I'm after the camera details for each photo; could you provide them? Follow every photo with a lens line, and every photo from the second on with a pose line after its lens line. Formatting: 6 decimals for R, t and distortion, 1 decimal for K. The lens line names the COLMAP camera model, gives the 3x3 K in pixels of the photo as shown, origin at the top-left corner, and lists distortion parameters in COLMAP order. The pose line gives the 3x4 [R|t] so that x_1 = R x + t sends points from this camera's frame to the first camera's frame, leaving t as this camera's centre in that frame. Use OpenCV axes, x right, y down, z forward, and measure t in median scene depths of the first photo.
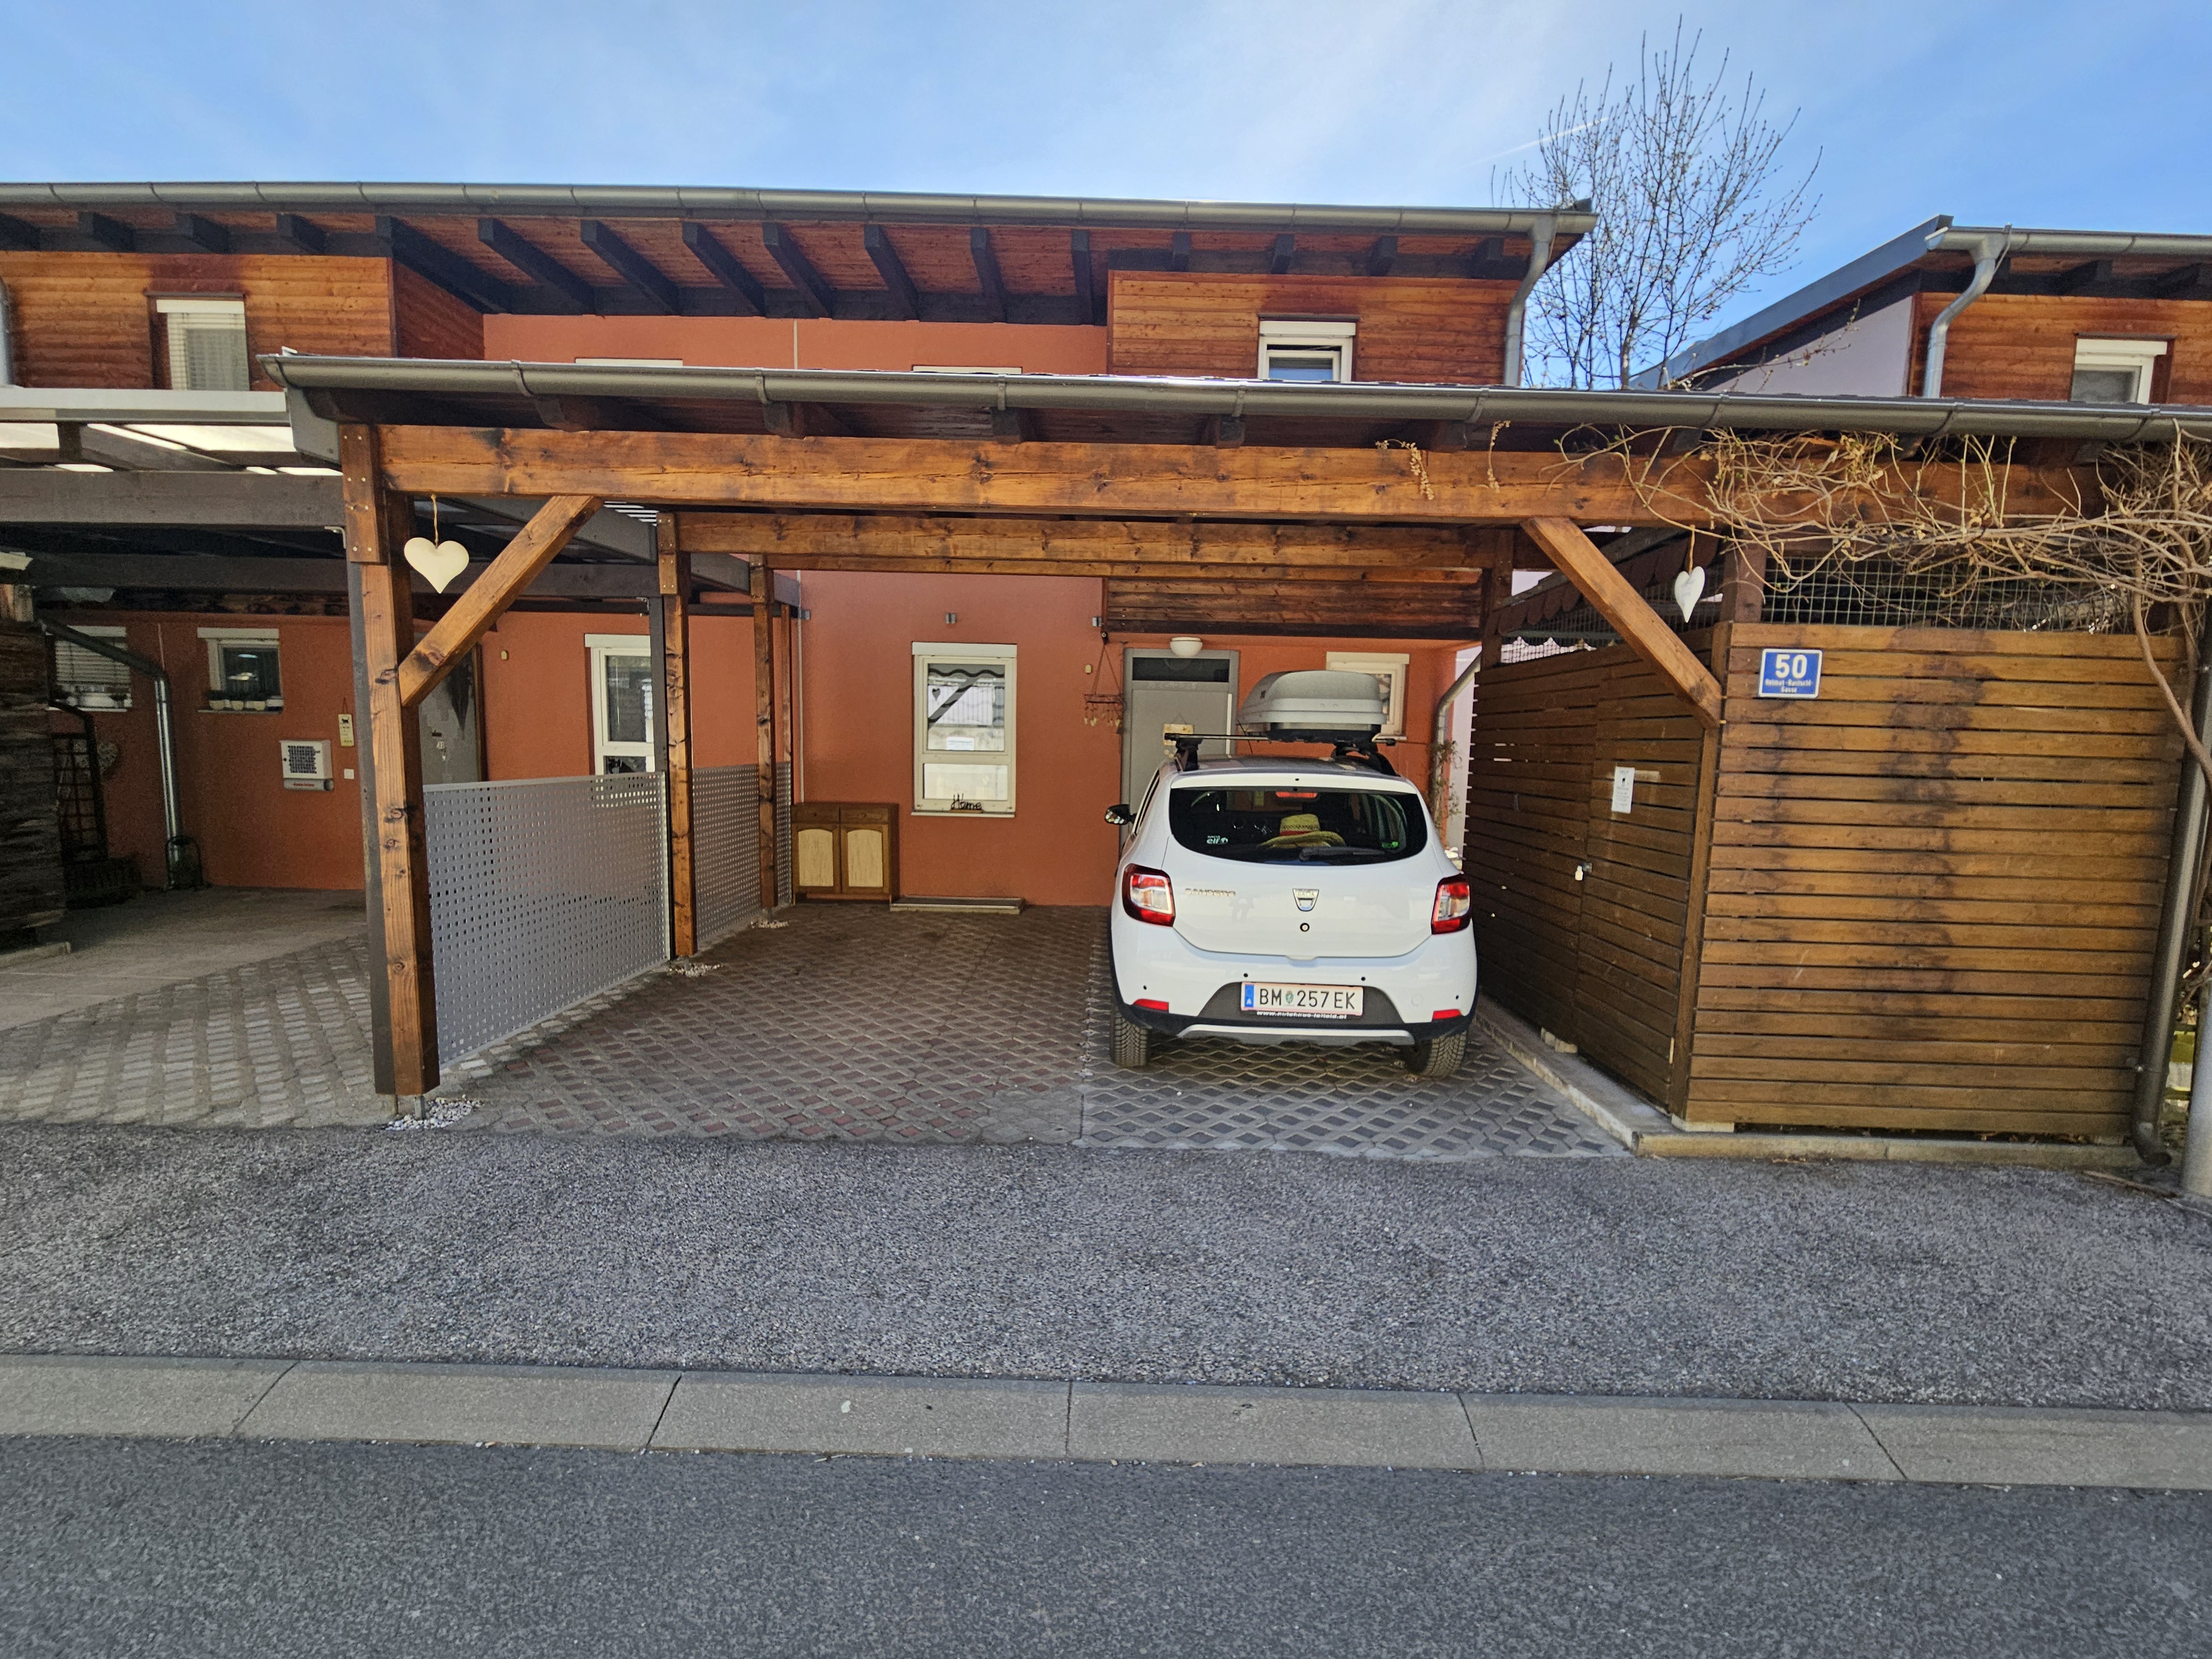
lens RADIAL K [[911.7, 0, 1111.2], [0, 911.7, 837.8], [0, 0, 1]] dist [0.001176, -0.002373]
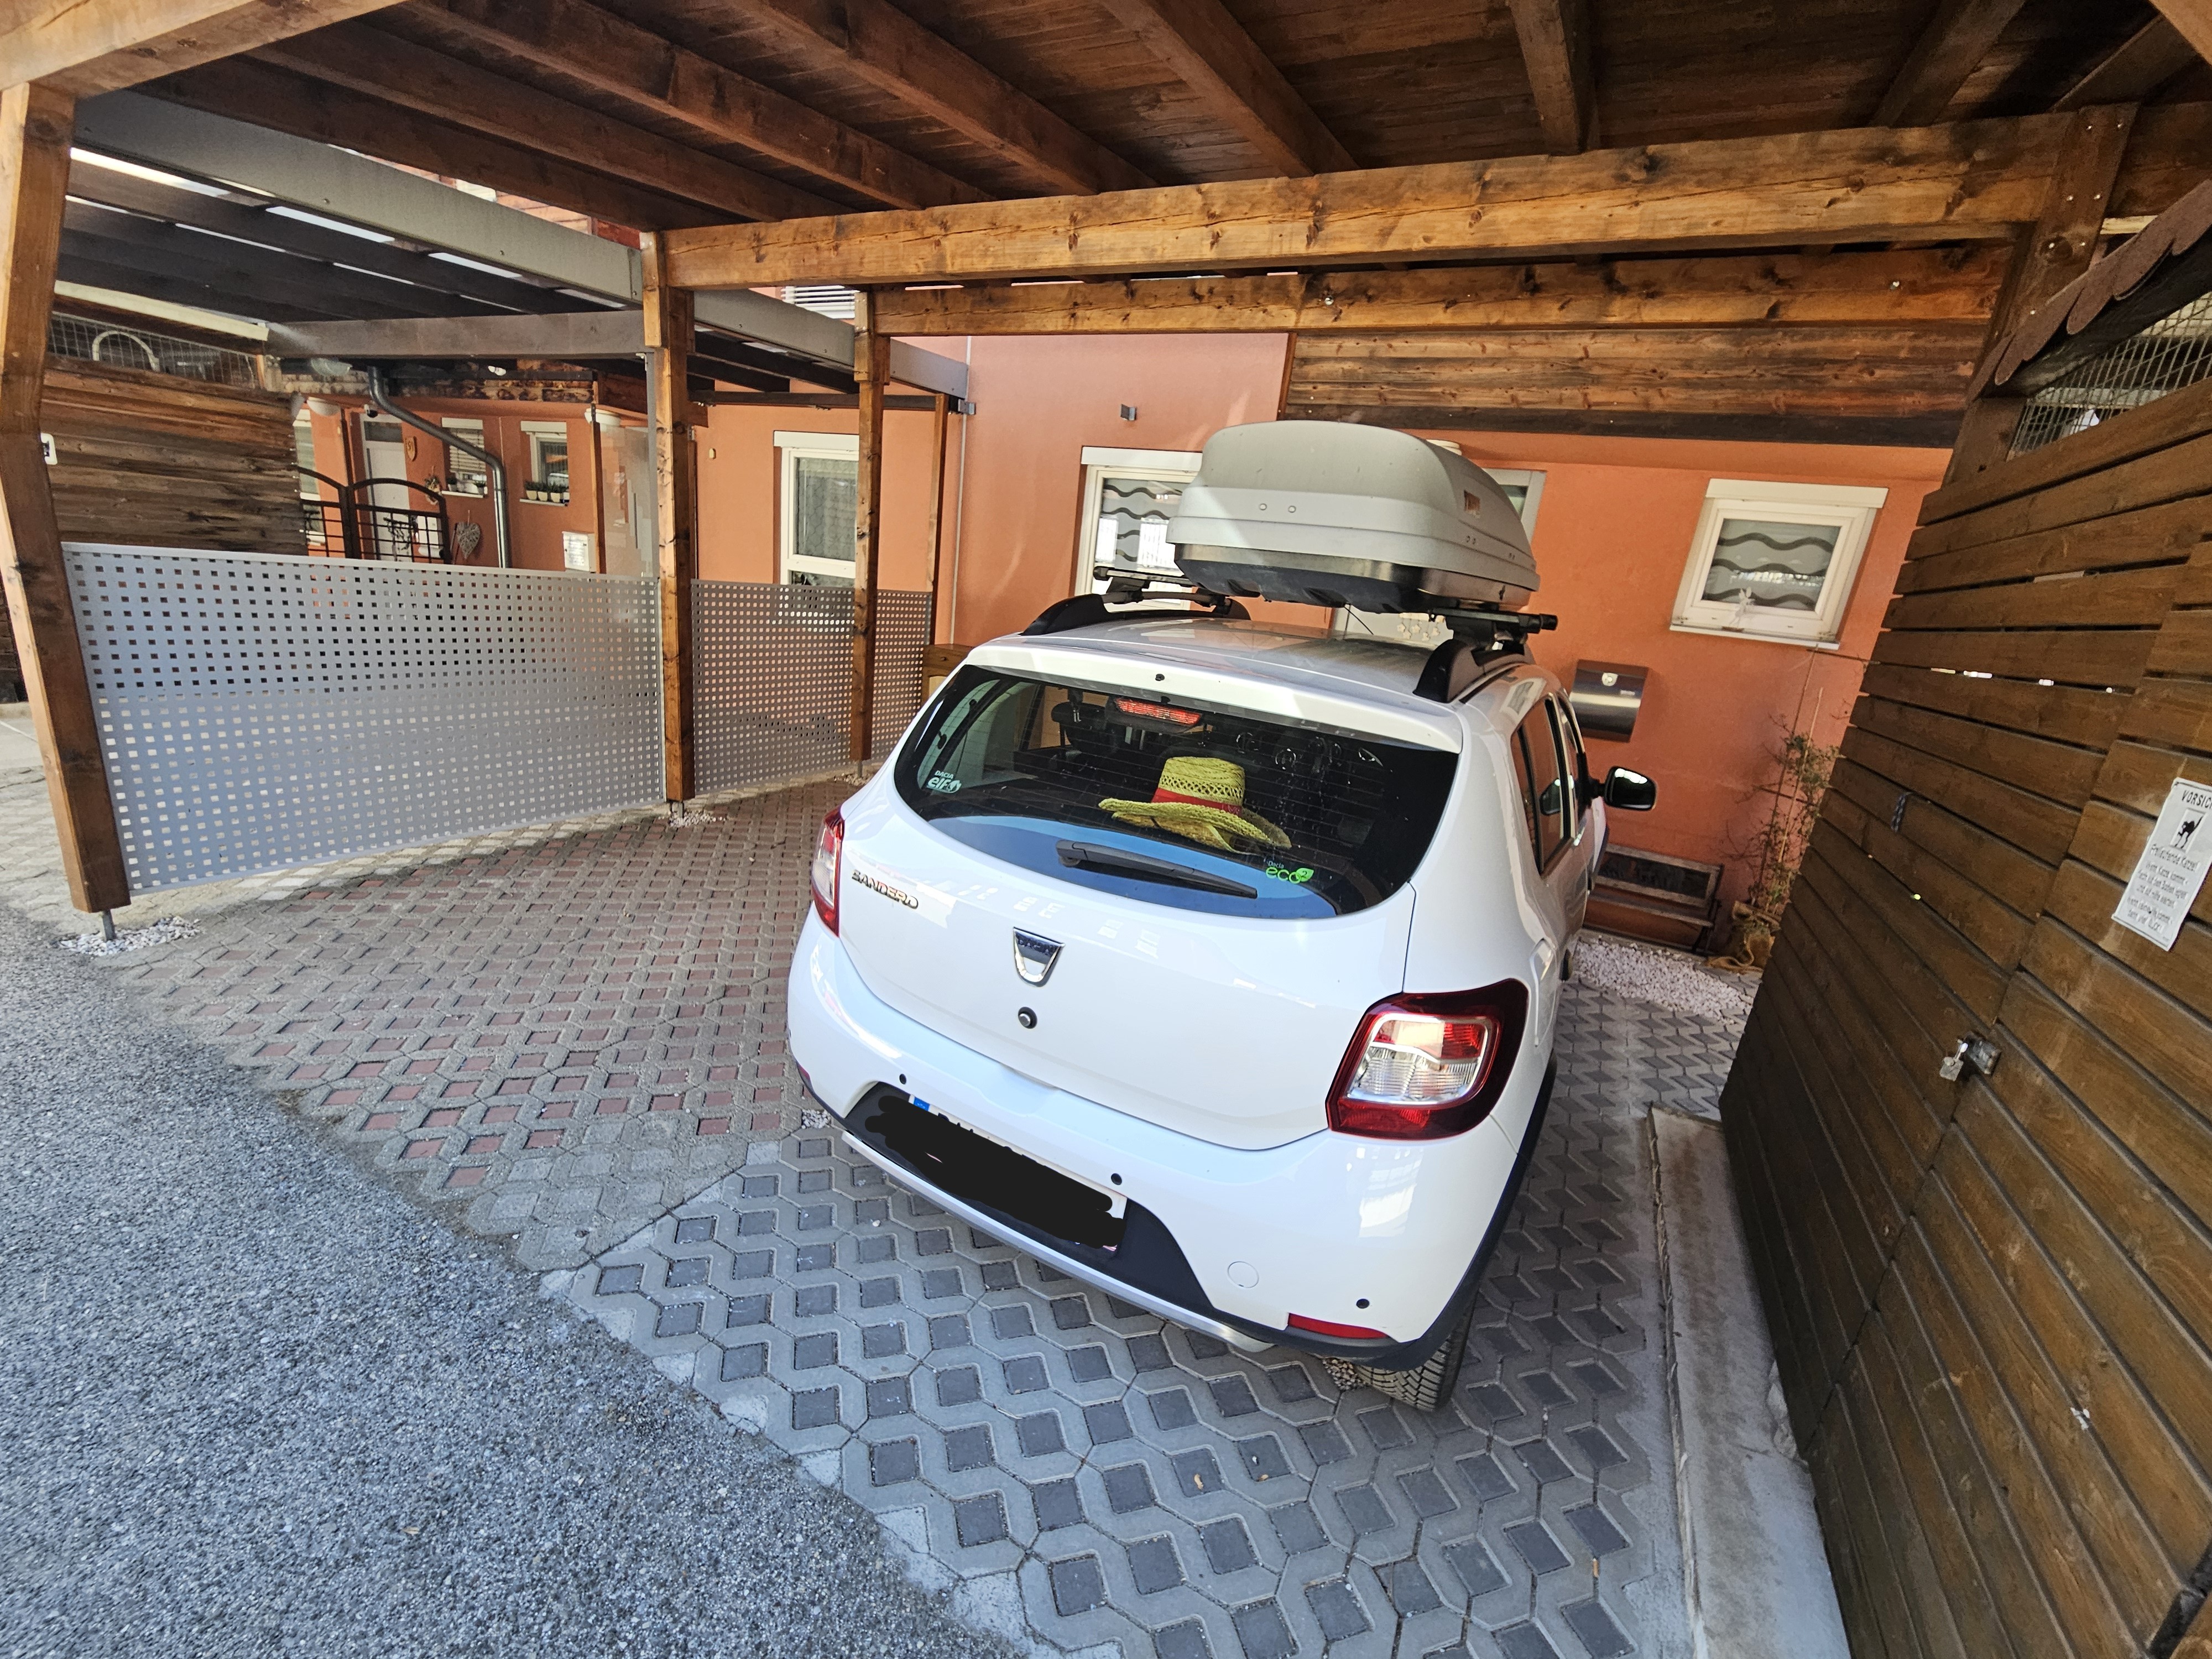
lens RADIAL K [[911.7, 0, 1111.2], [0, 911.7, 837.8], [0, 0, 1]] dist [0.001176, -0.002373]
pose [[0.880373, 0.202911, -0.428684, 0.229652], [-0.140039, 0.974773, 0.173800, -0.036723], [0.453136, -0.092976, 0.886579, 0.354312]]
